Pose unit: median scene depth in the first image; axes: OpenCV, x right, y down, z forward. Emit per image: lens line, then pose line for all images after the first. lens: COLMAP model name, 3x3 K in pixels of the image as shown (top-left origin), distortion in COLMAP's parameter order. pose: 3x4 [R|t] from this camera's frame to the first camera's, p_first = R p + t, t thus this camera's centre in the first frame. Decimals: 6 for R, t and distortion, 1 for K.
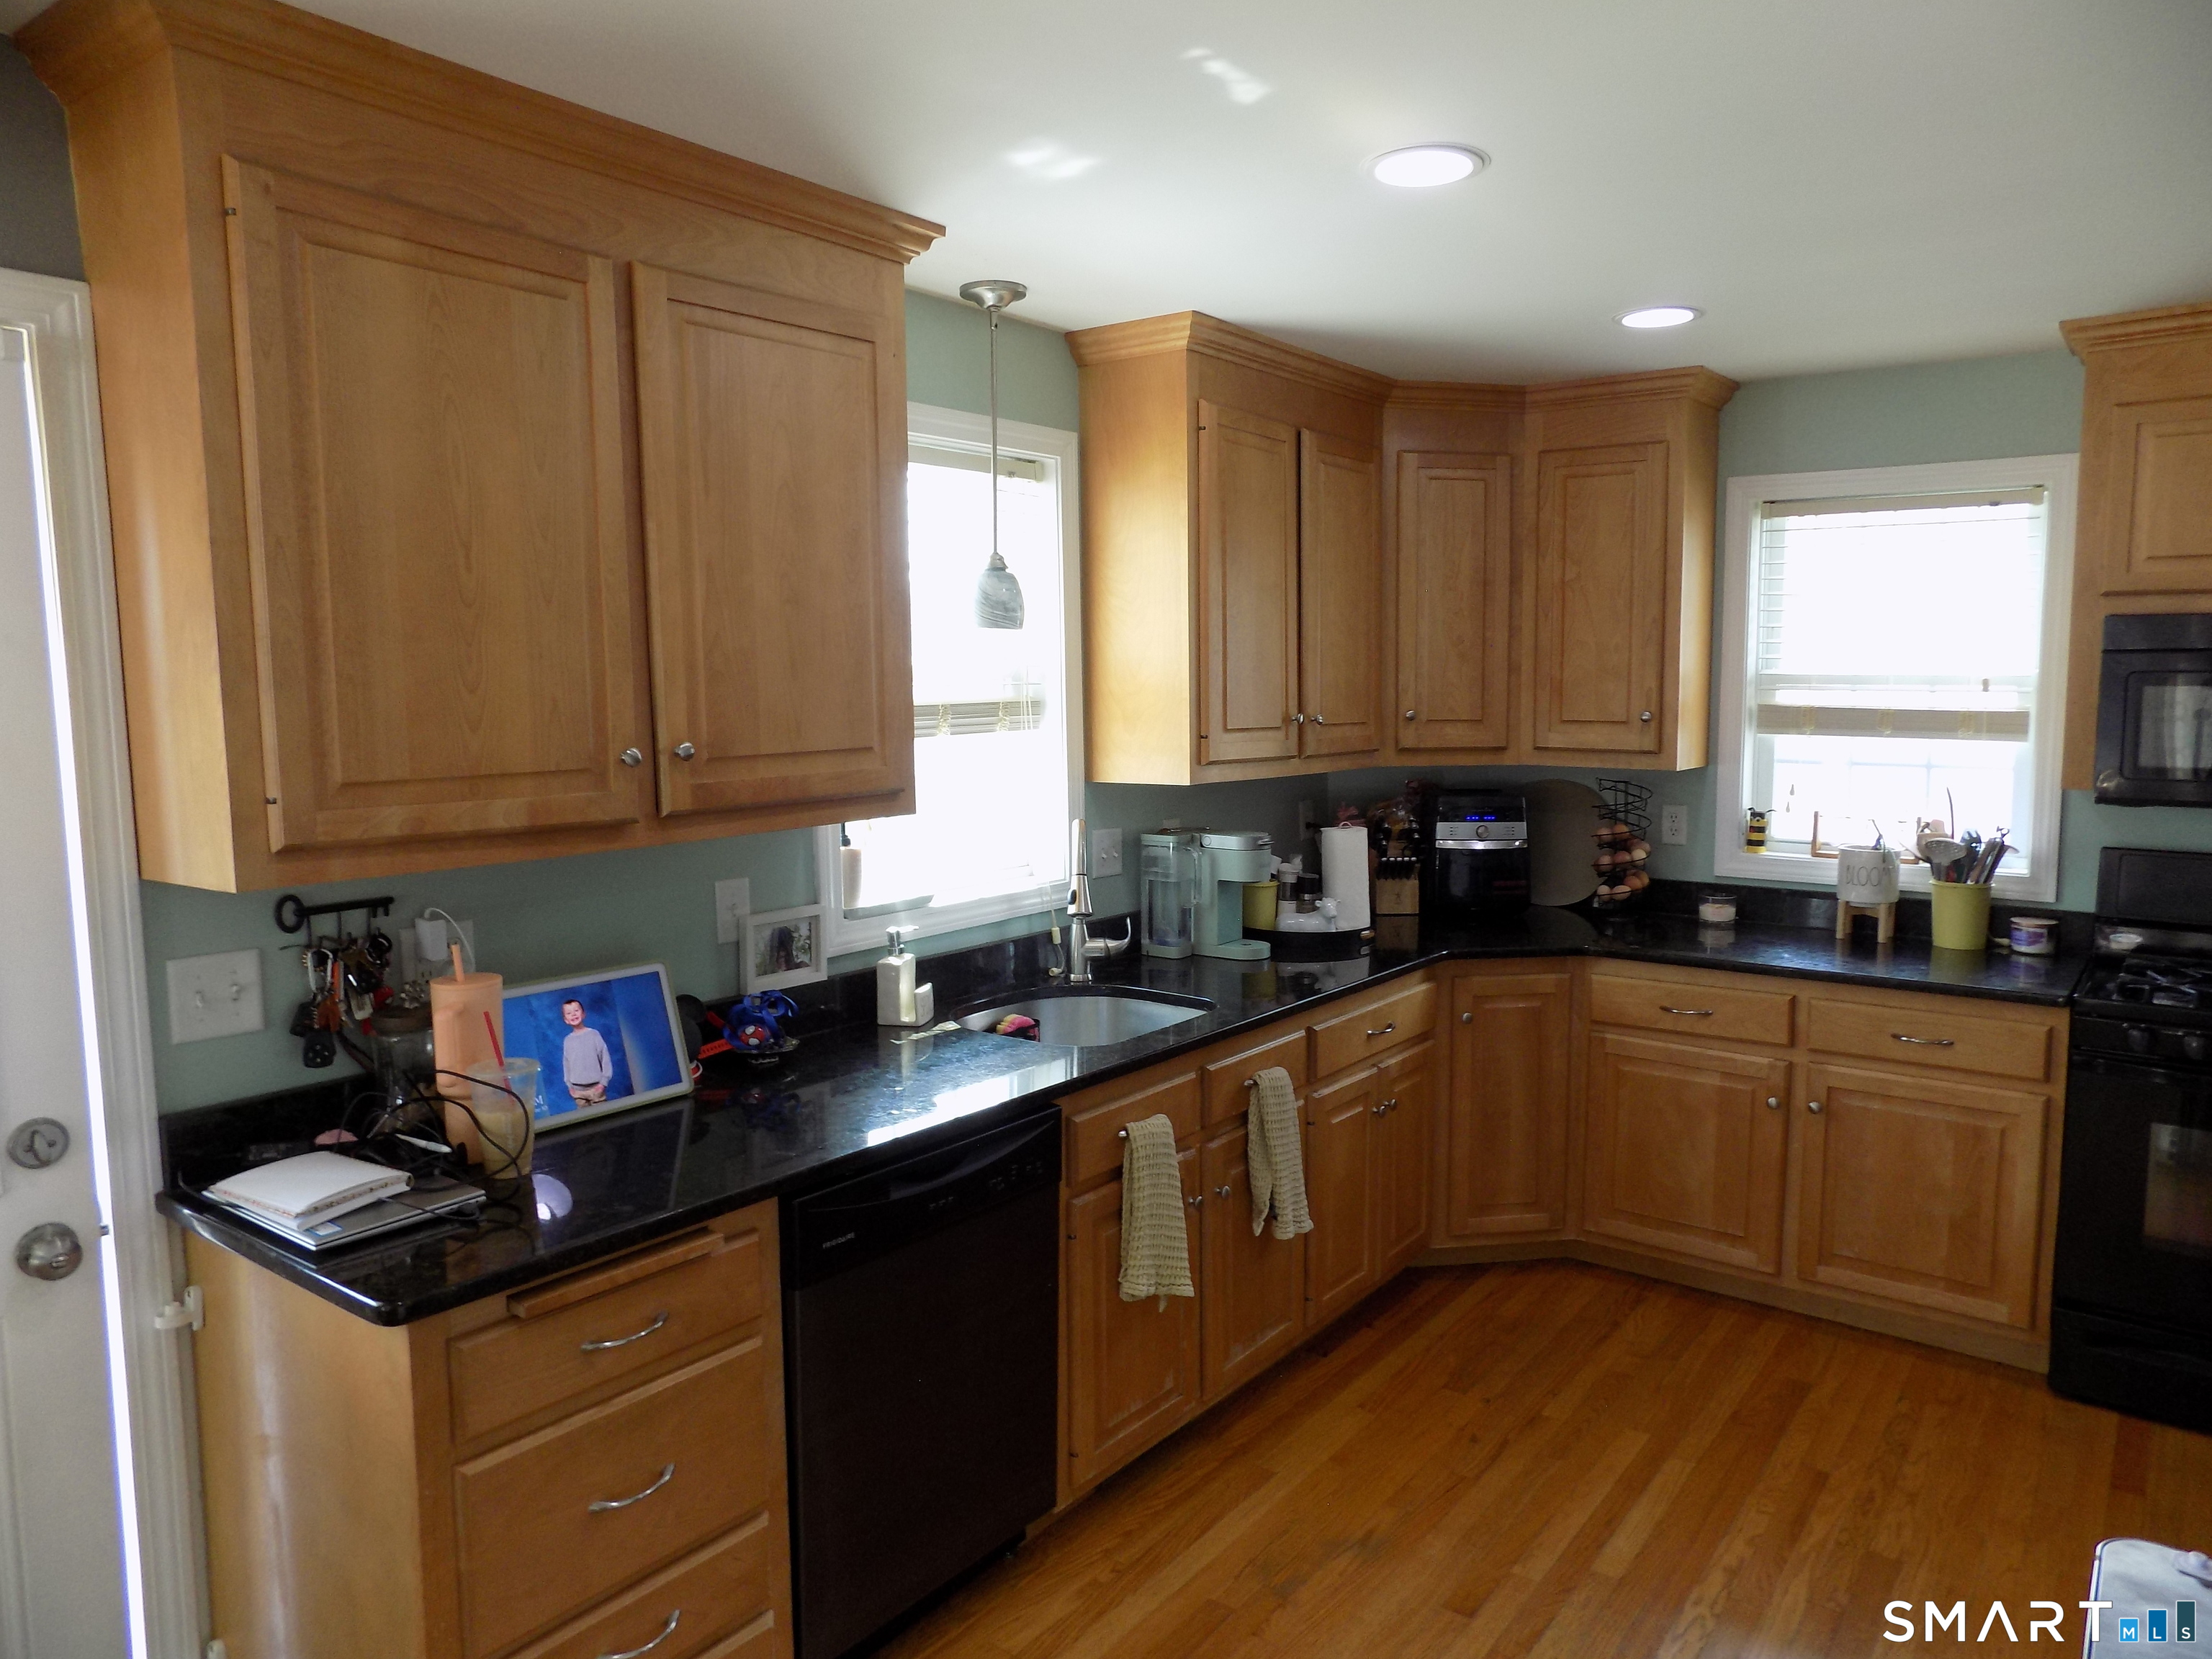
lens RADIAL K [[1508.1, 0, 1117.6], [0, 1508.1, 835.8], [0, 0, 1]] dist [-0.061481, 0.085179]
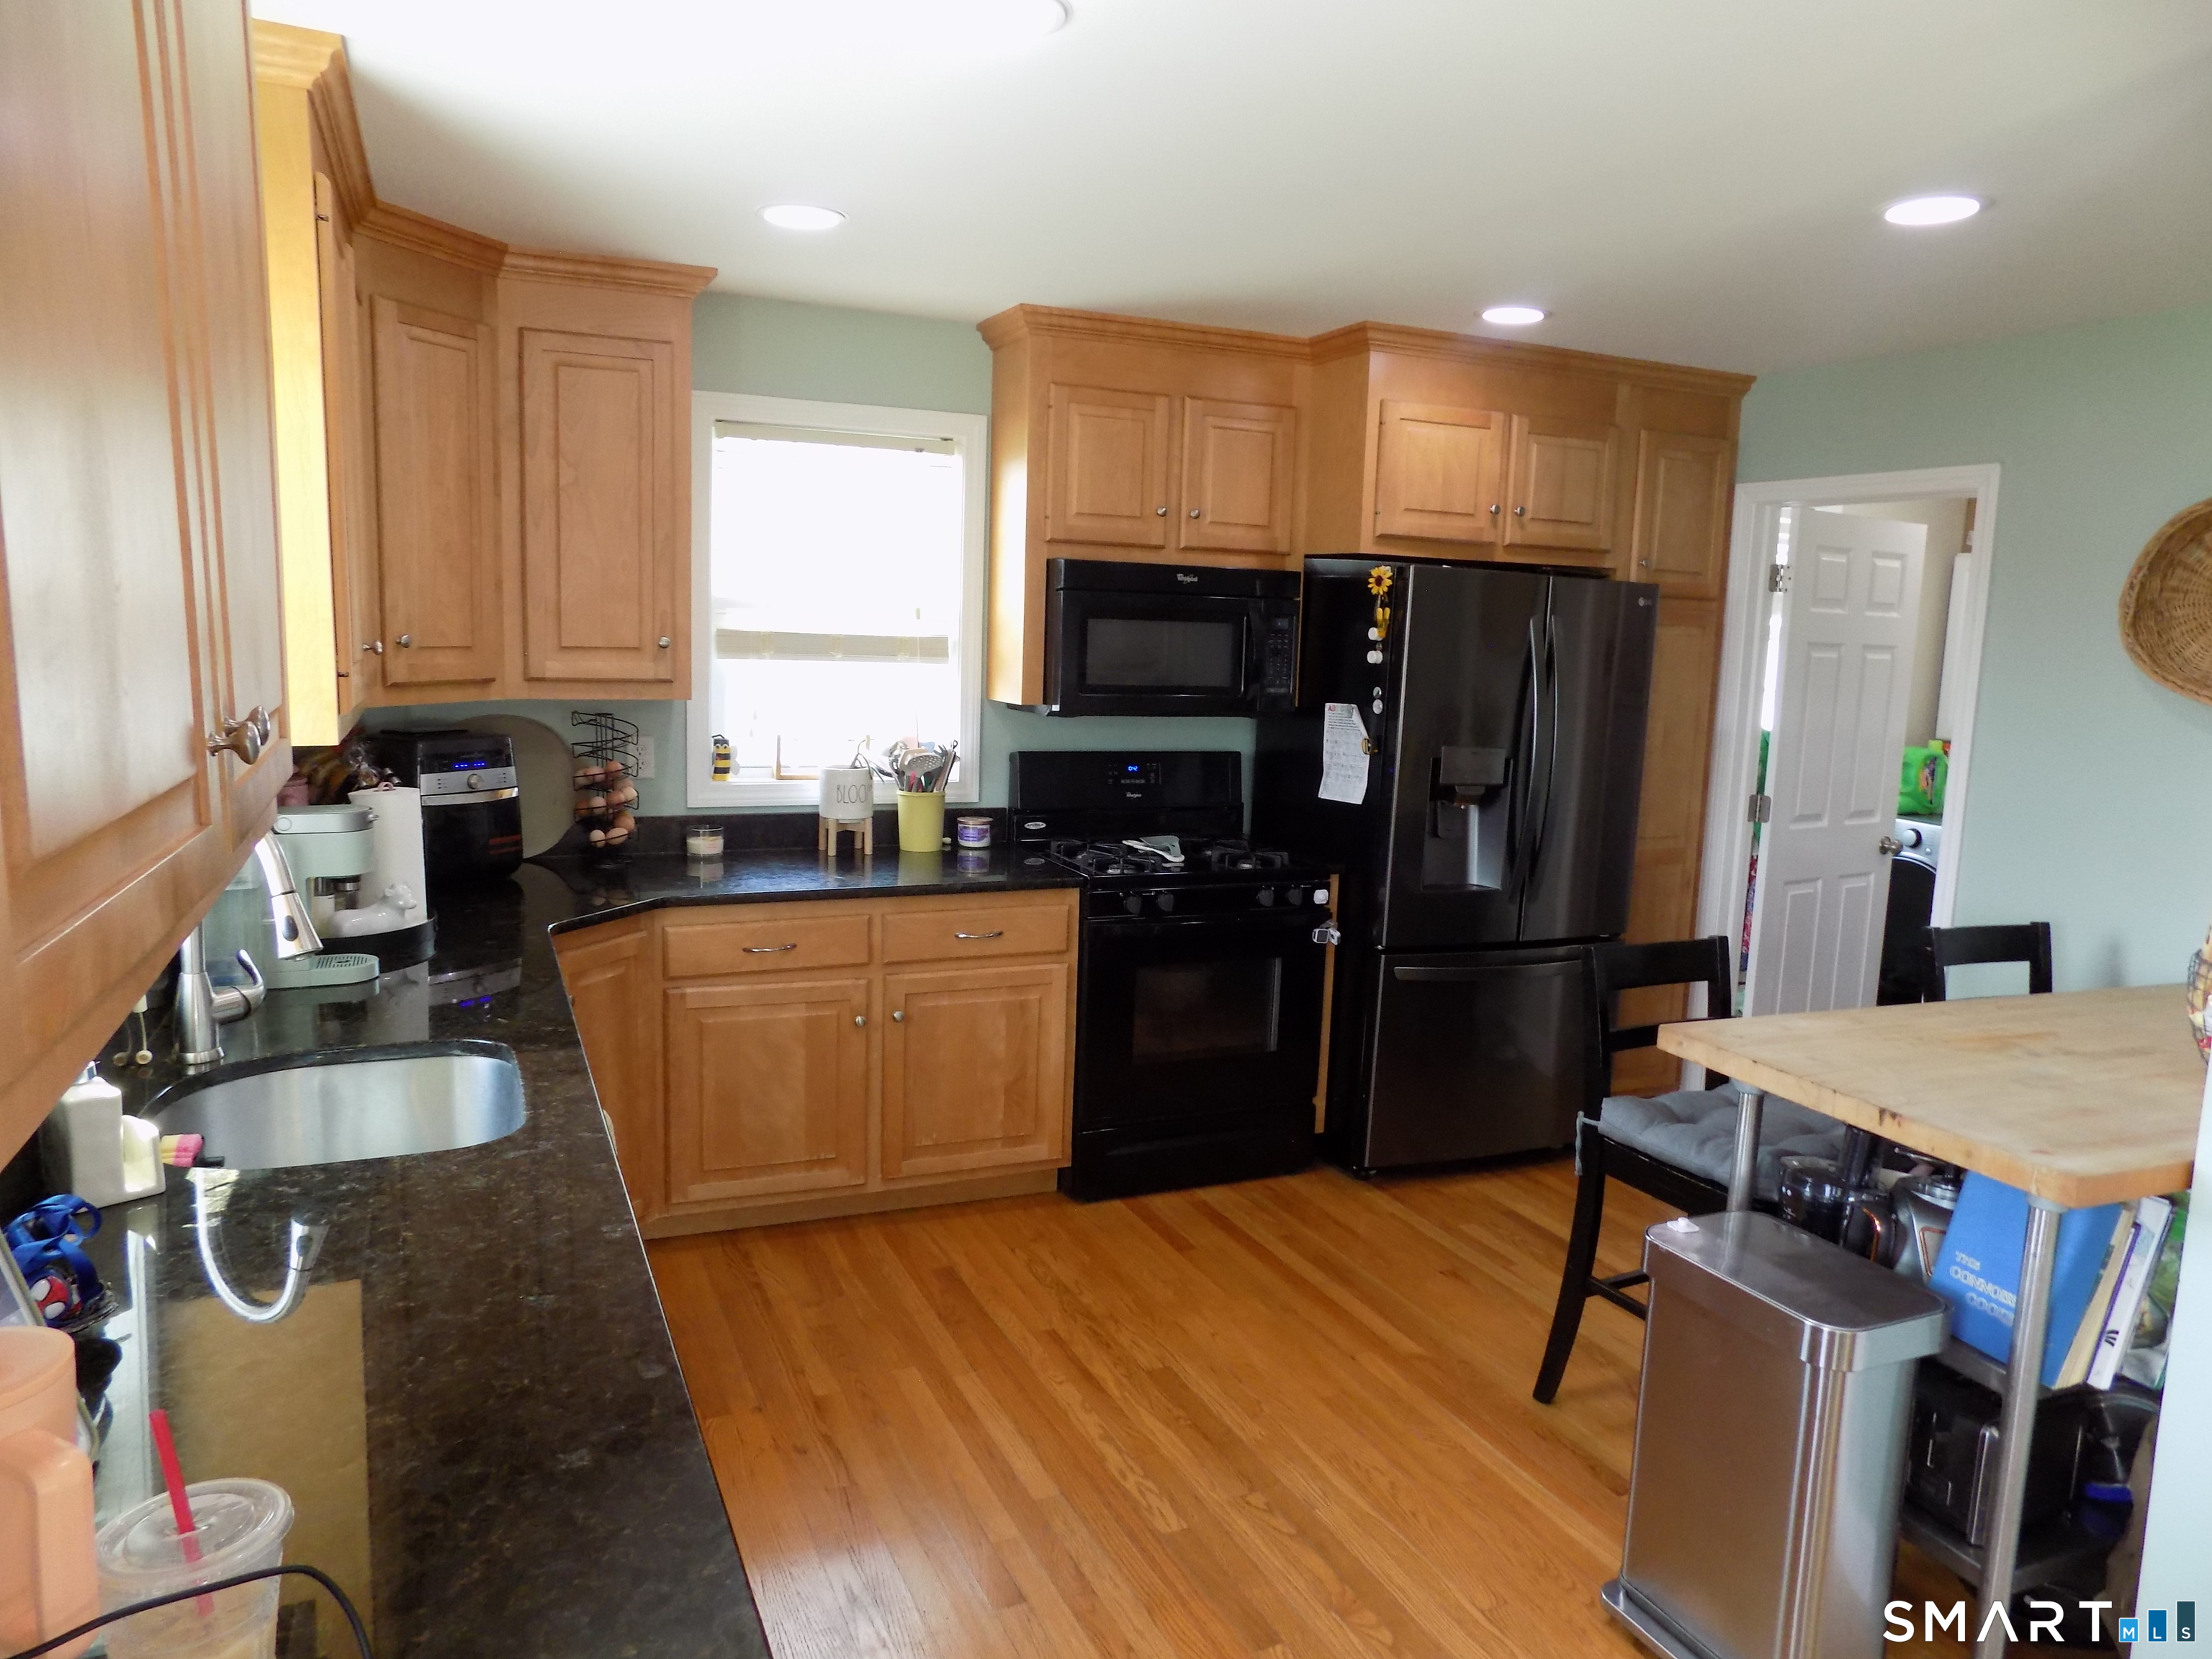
lens RADIAL K [[1508.1, 0, 1117.6], [0, 1508.1, 835.8], [0, 0, 1]] dist [-0.061481, 0.085179]
pose [[0.494510, -0.109803, 0.862209, -0.335463], [0.061453, 0.993923, 0.091331, -0.030038], [-0.866997, 0.007821, 0.498252, 0.314784]]
